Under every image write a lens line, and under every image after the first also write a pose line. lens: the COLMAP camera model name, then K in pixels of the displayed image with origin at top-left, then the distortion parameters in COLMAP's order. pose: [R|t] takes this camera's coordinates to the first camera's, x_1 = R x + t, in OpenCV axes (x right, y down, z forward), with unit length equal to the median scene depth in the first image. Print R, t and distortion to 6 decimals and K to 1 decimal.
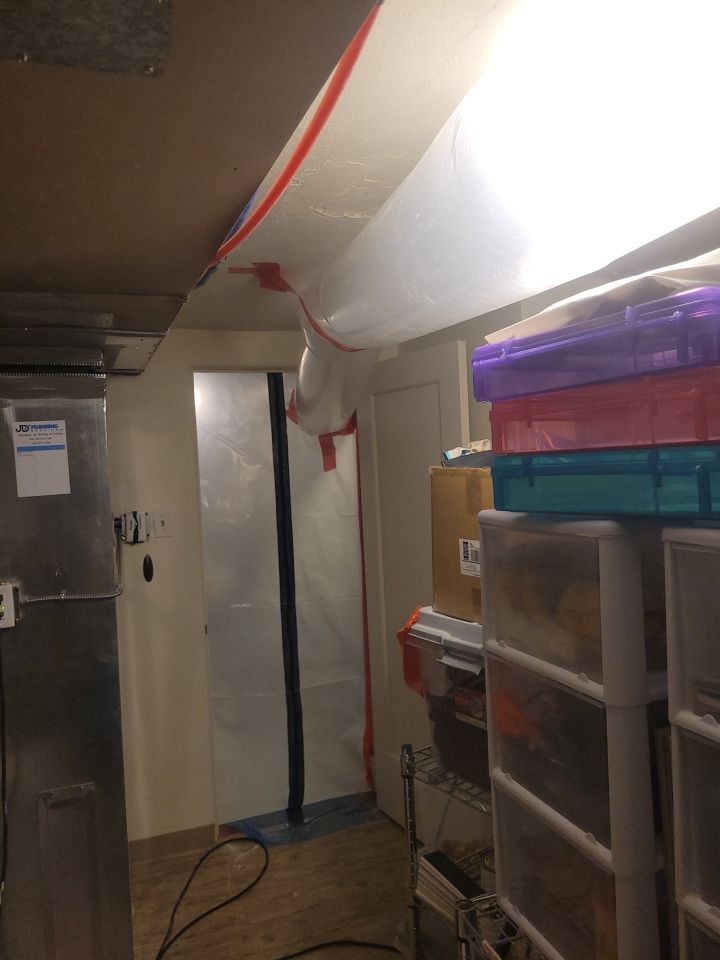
lens RADIAL K [[735.1, 0, 364.3], [0, 735.1, 471.9], [0, 0, 1]] dist [0.045449, -0.031581]
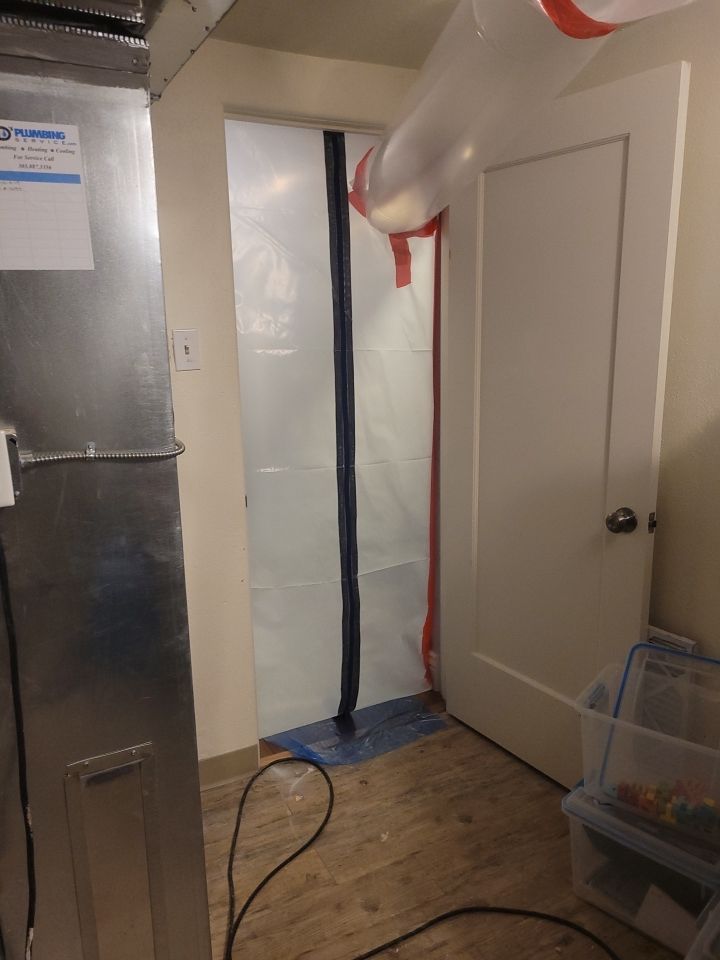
lens RADIAL K [[735.1, 0, 364.3], [0, 735.1, 471.9], [0, 0, 1]] dist [0.045449, -0.031581]
pose [[0.993422, 0.006854, 0.114301, -0.181559], [-0.027984, 0.982471, 0.184301, 0.048904], [-0.111034, -0.186287, 0.976201, 0.286733]]
